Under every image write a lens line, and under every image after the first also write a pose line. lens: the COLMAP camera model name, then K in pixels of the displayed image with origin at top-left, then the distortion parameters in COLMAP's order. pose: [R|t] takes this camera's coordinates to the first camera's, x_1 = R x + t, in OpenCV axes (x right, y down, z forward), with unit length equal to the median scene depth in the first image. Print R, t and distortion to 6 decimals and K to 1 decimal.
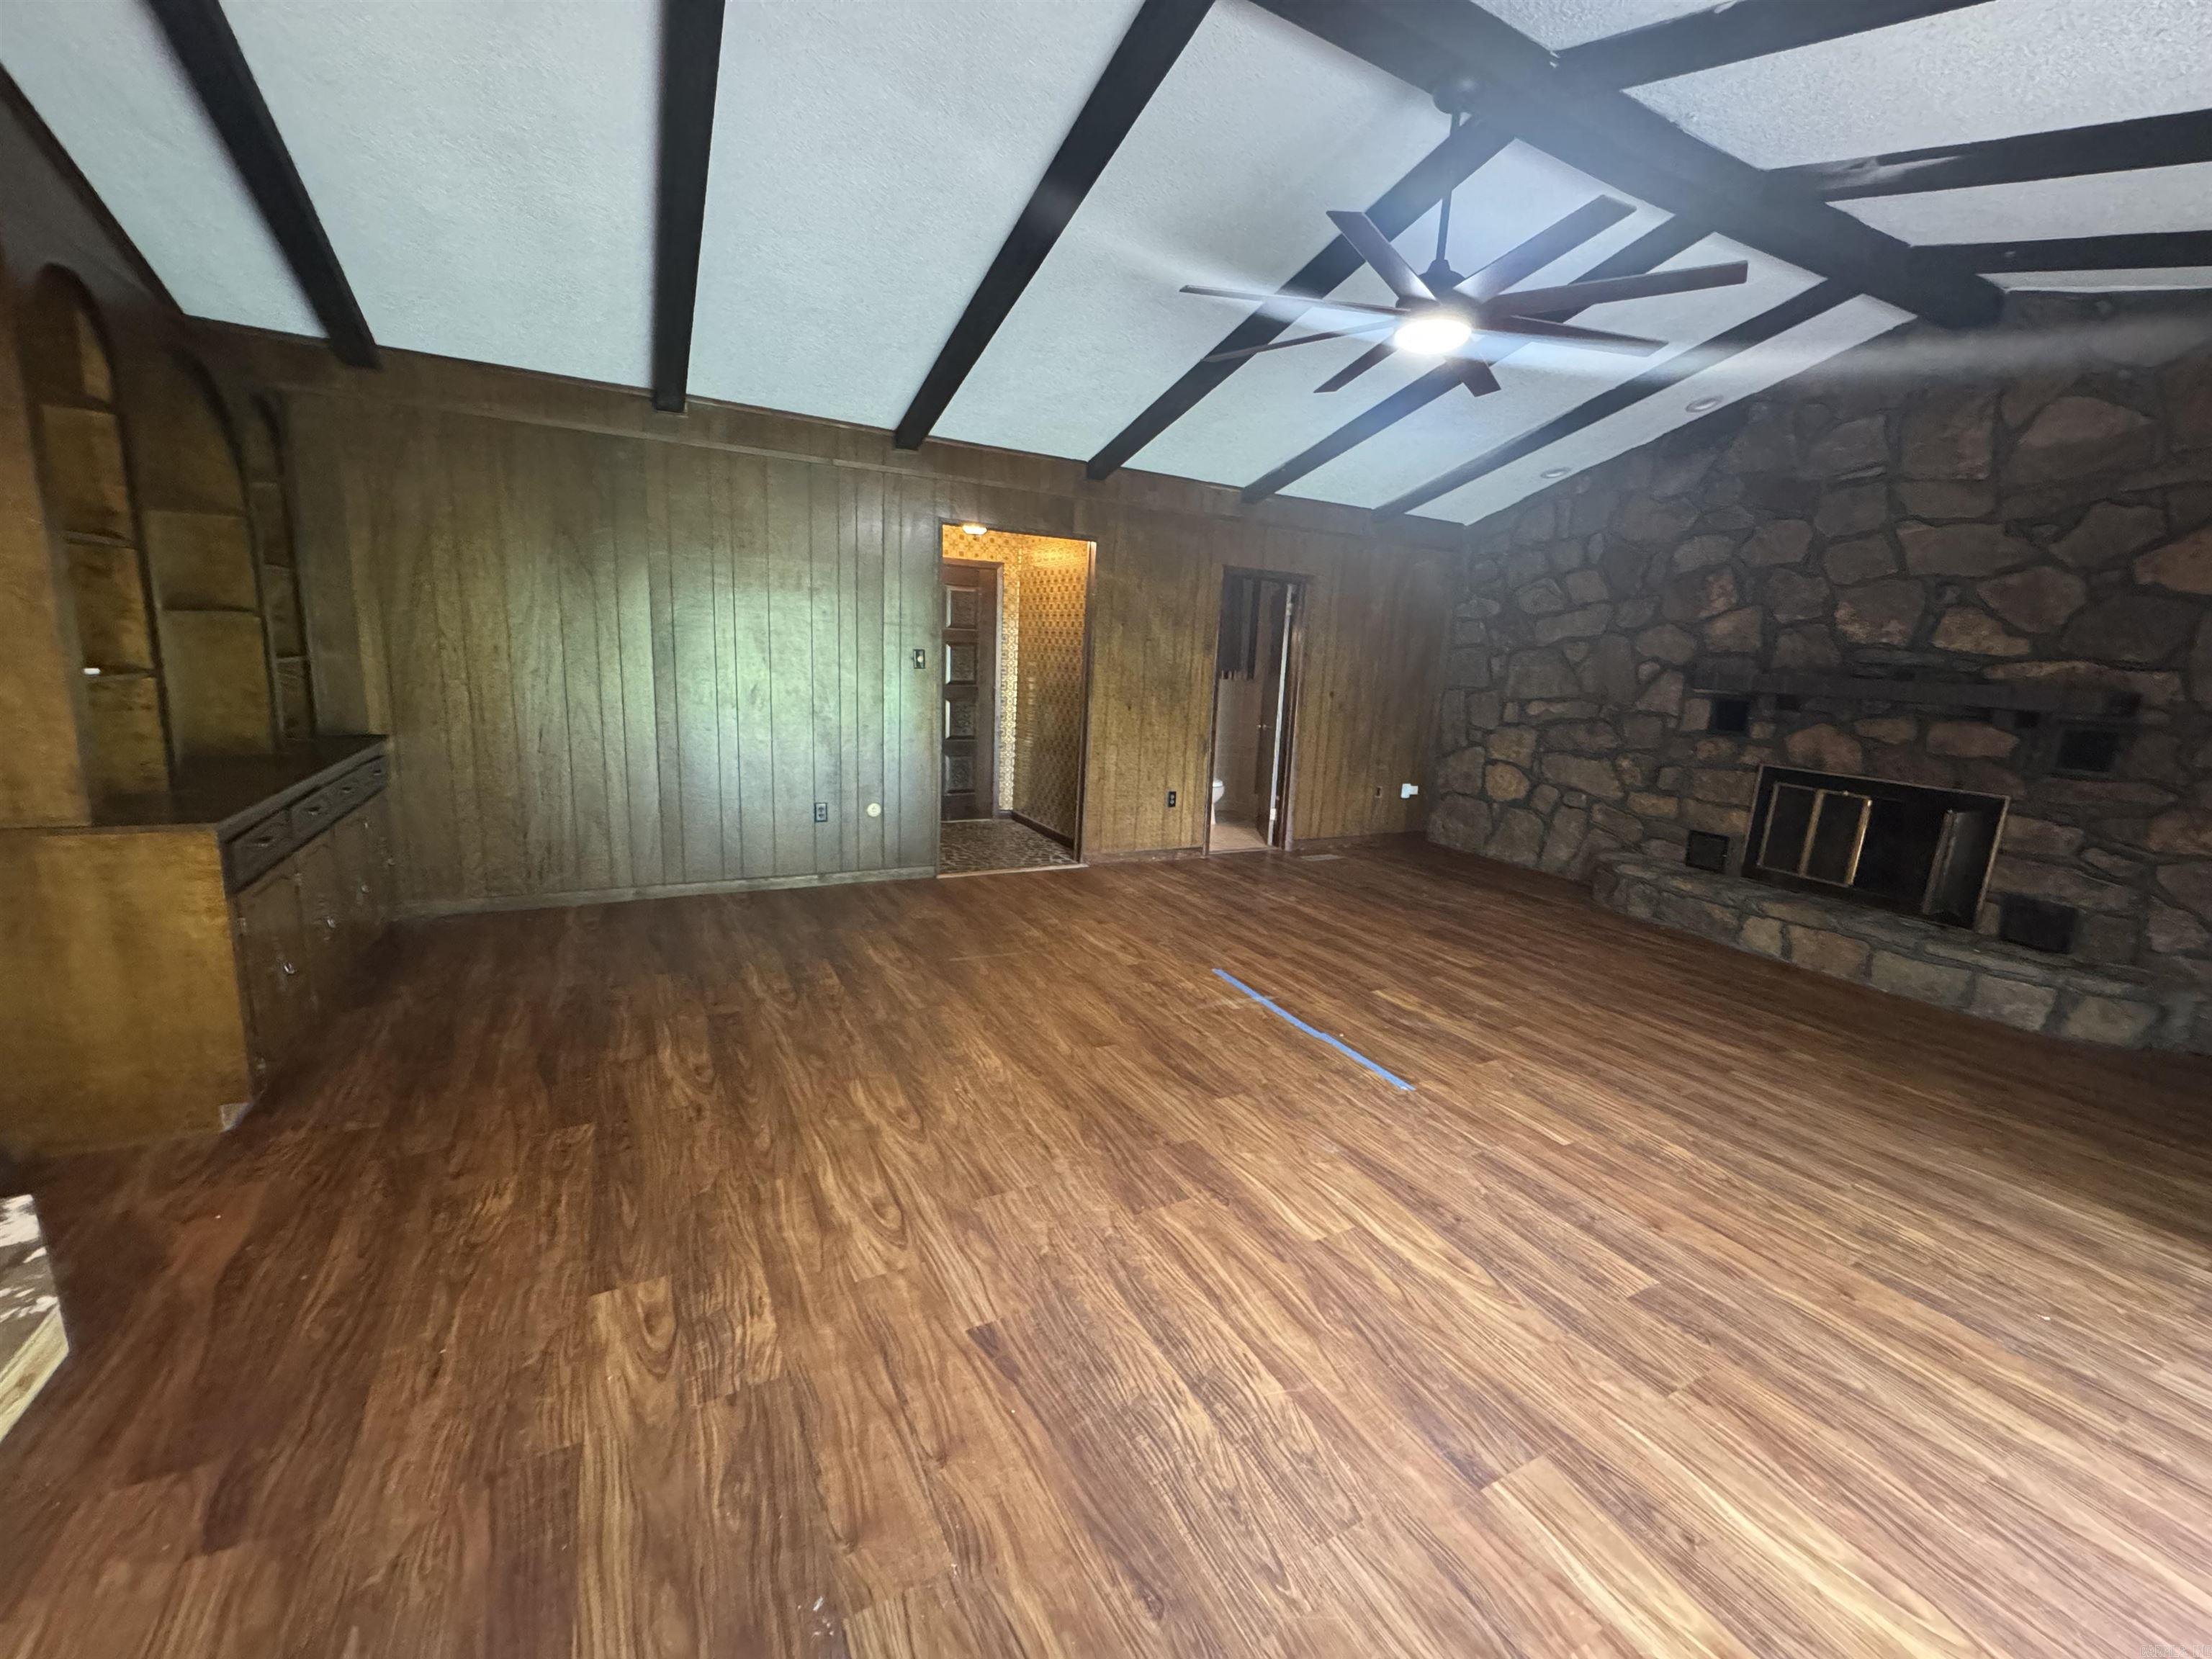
lens RADIAL K [[882.6, 0, 1113.1], [0, 882.6, 826.5], [0, 0, 1]] dist [-0.004212, 0.000266]
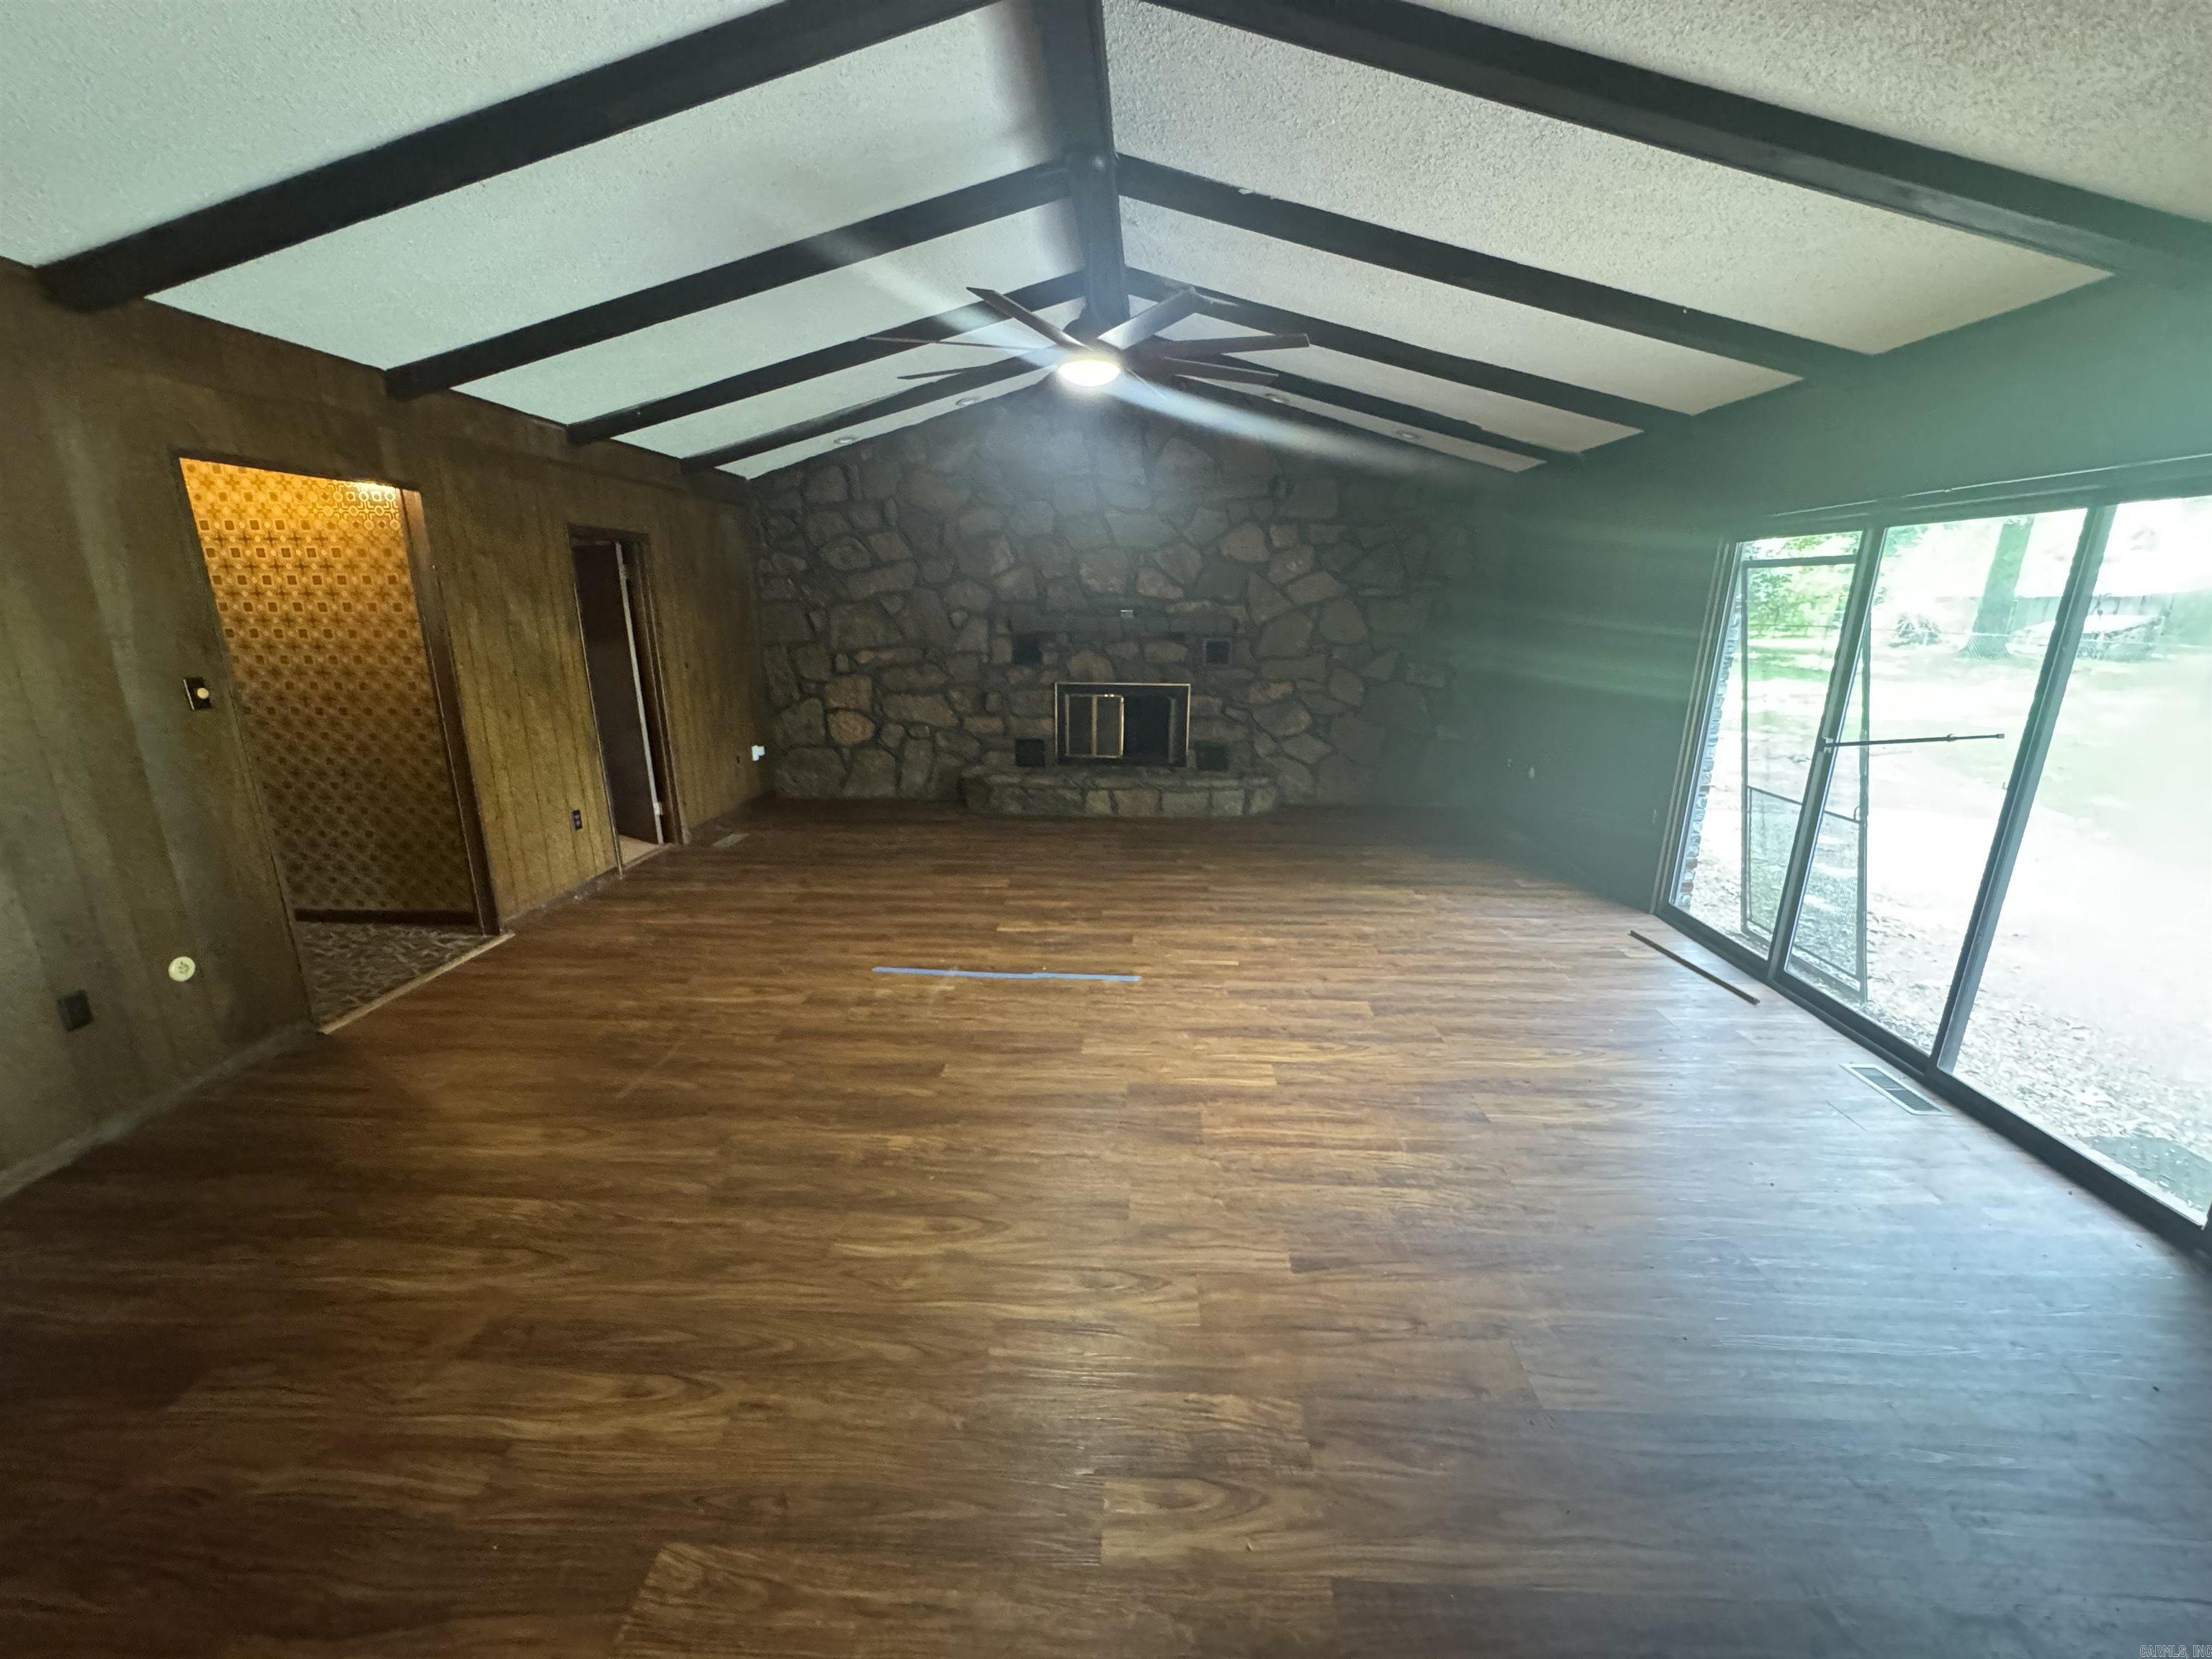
lens RADIAL K [[880.2, 0, 1106.5], [0, 880.2, 824.9], [0, 0, 1]] dist [-0.002975, 0.000288]
pose [[0.519388, -0.262361, 0.813267, -0.472486], [0.194893, 0.962989, 0.186194, -0.115737], [-0.832017, 0.061794, 0.551298, 0.228204]]
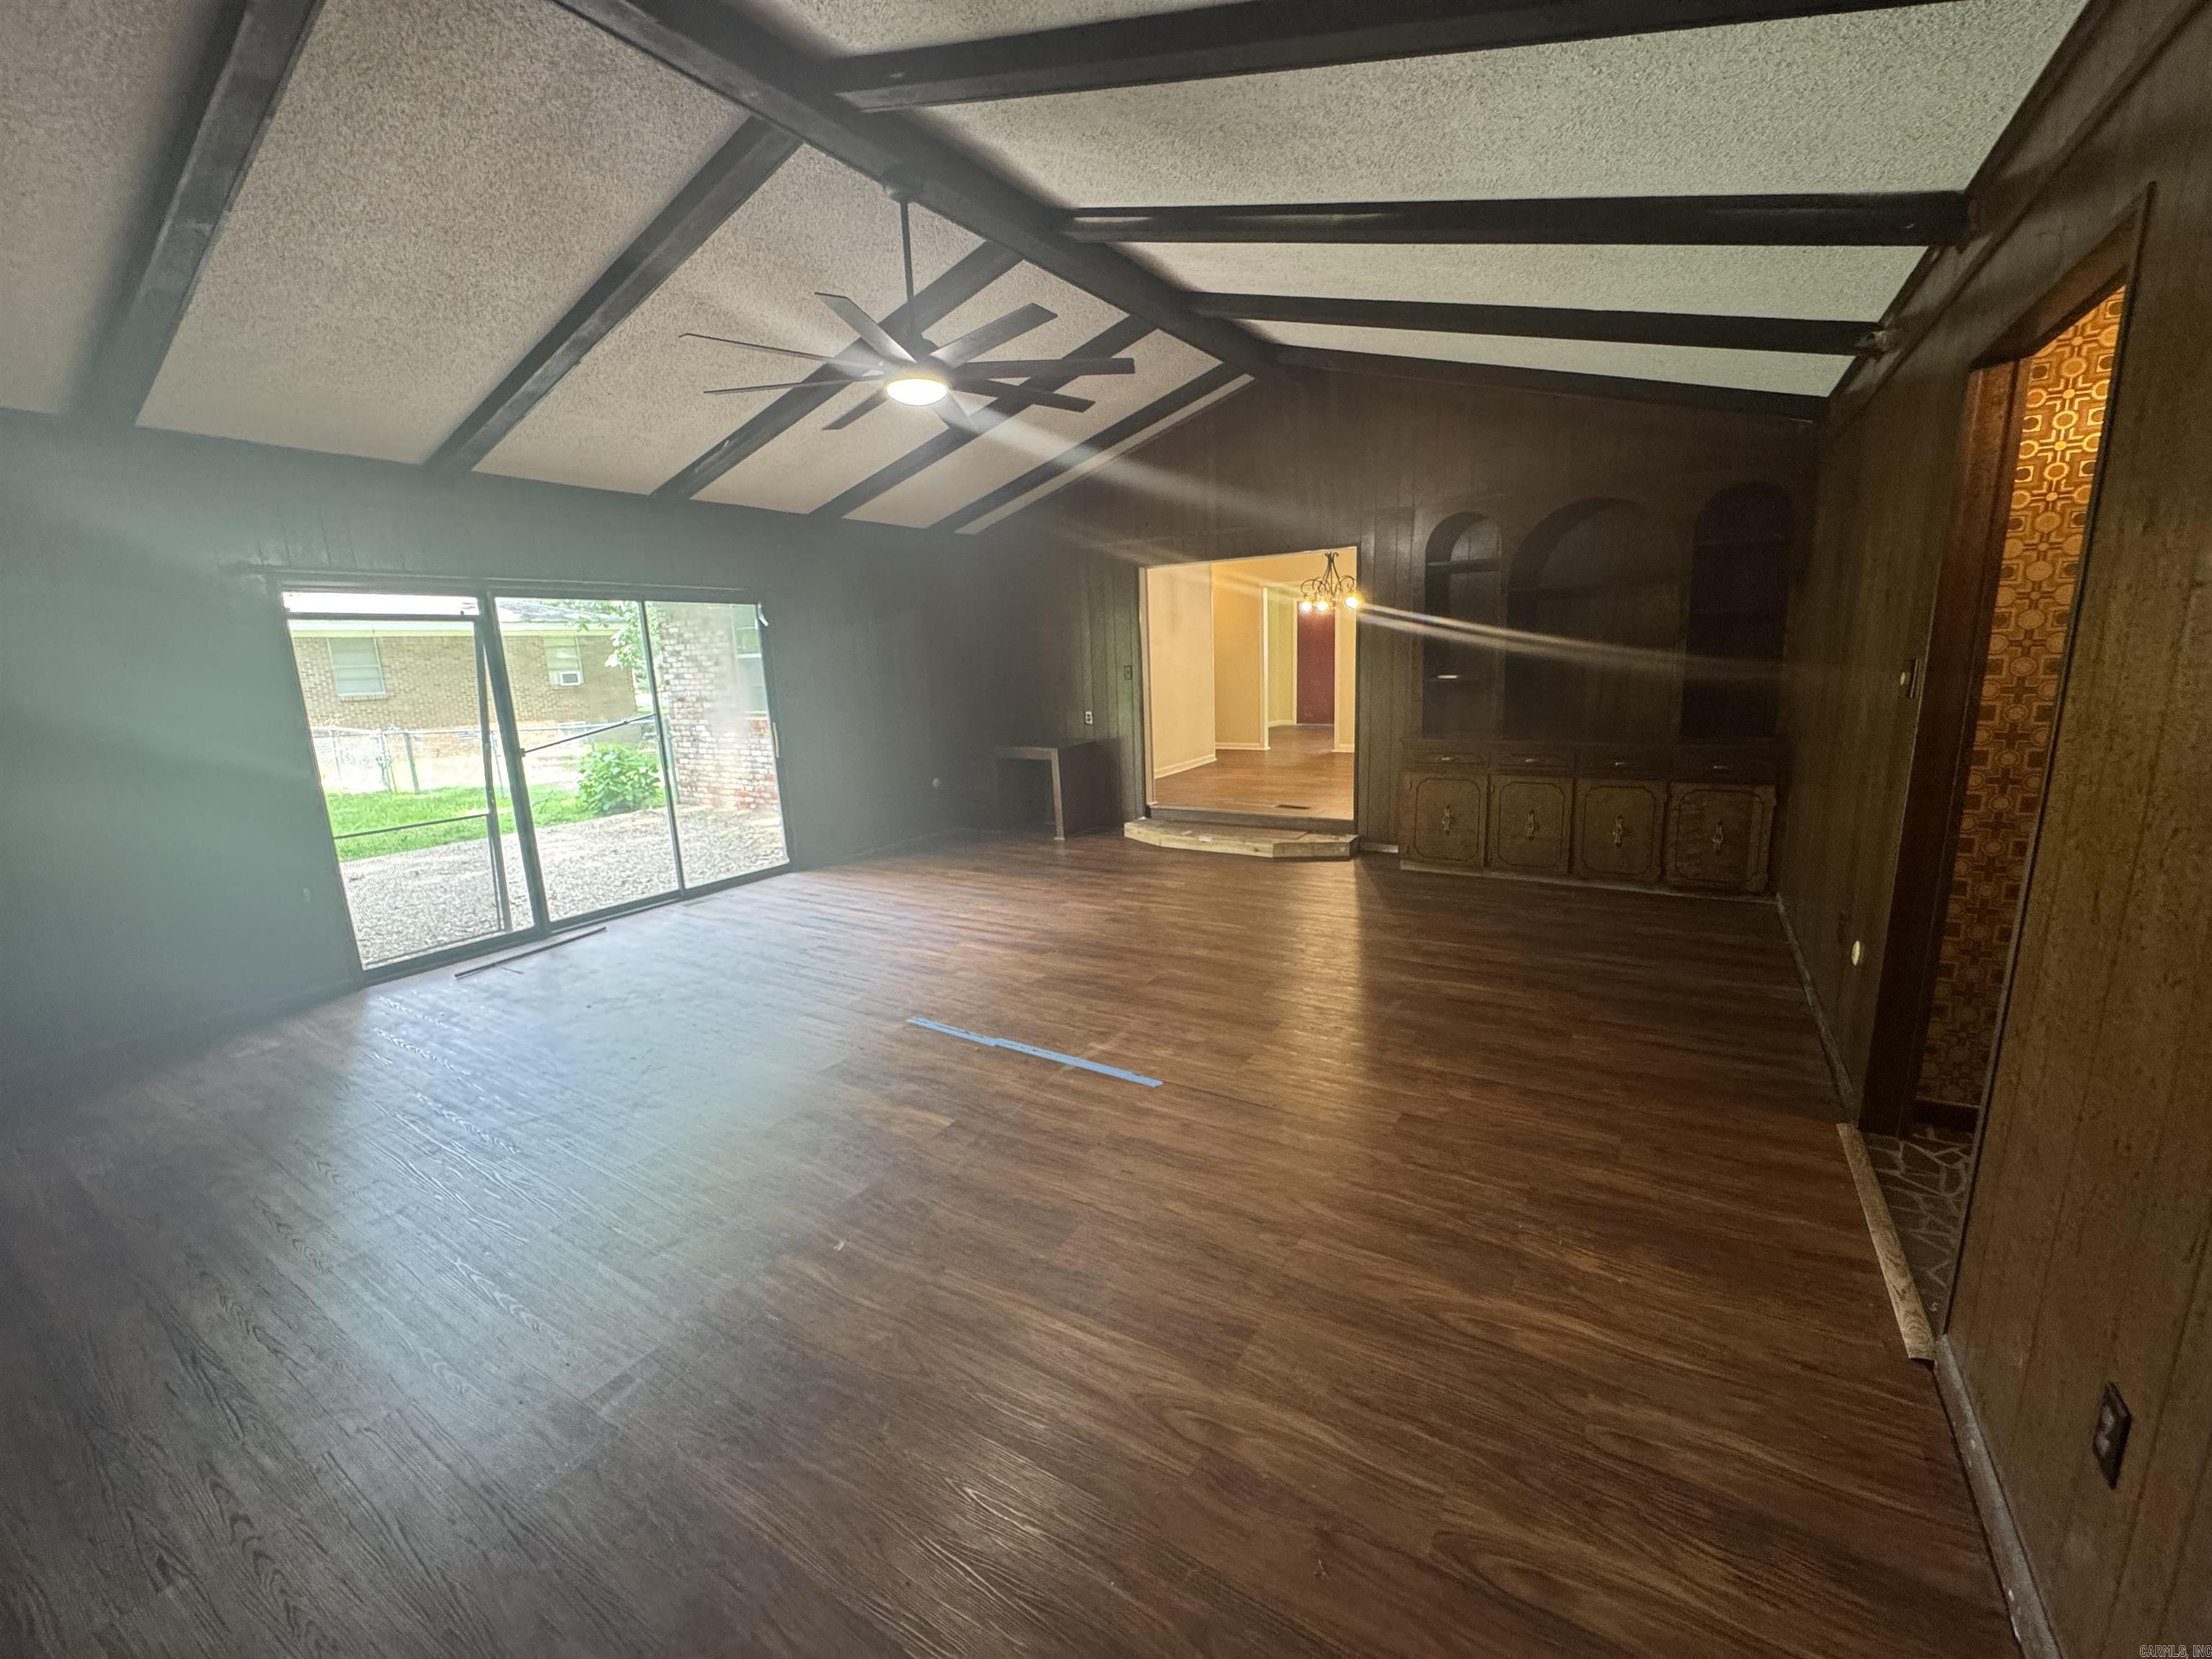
lens RADIAL K [[880.2, 0, 1106.5], [0, 880.2, 824.9], [0, 0, 1]] dist [-0.002975, 0.000288]
pose [[-0.873501, 0.075281, -0.480966, 0.470144], [-0.103167, 0.936906, 0.334011, -0.272420], [0.475765, 0.341379, -0.810622, 1.426938]]
